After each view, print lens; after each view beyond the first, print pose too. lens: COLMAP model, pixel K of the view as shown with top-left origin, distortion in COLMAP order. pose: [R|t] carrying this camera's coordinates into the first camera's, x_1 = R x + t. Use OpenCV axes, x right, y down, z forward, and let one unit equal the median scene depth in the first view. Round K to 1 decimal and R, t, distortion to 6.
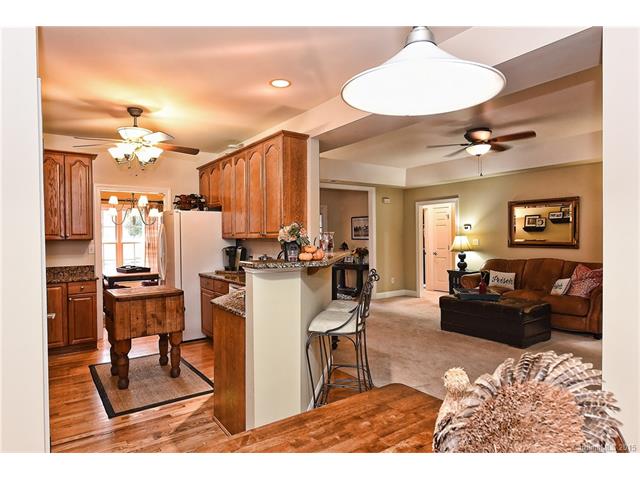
lens RADIAL K [[387.5, 0, 323.6], [0, 387.5, 238.7], [0, 0, 1]] dist [0.004489, -0.000271]
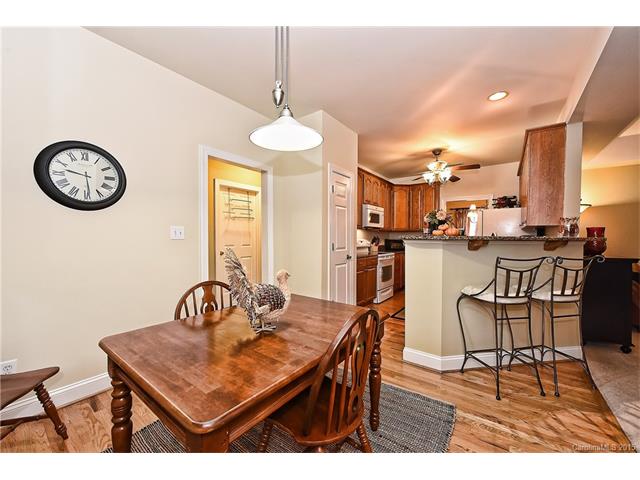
lens RADIAL K [[251.9, 0, 320.0], [0, 251.9, 240.0], [0, 0, 1]] dist [-0.000462, -0.000043]
pose [[0.301593, 0.023356, -0.953151, 0.322537], [-0.016870, 0.999674, 0.019158, 0.029714], [0.953287, 0.010302, 0.301889, 0.157977]]
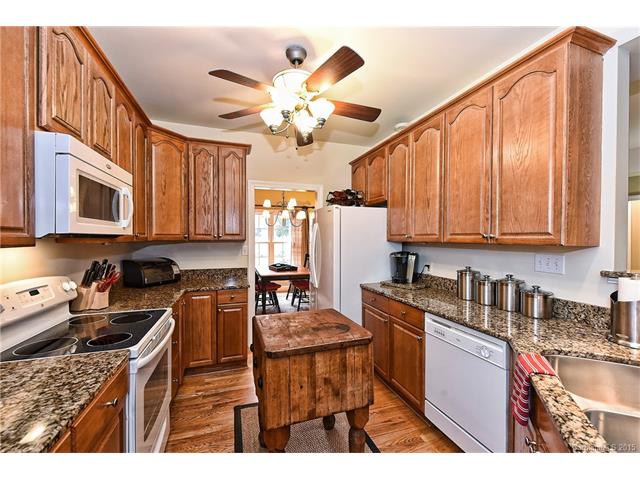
lens RADIAL K [[264.7, 0, 319.0], [0, 264.7, 240.8], [0, 0, 1]] dist [-0.000501, 0.000003]
pose [[0.954192, 0.016247, -0.298753, -0.245494], [-0.014791, 0.999865, 0.007134, -0.003620], [0.298829, -0.002388, 0.954304, 0.459506]]
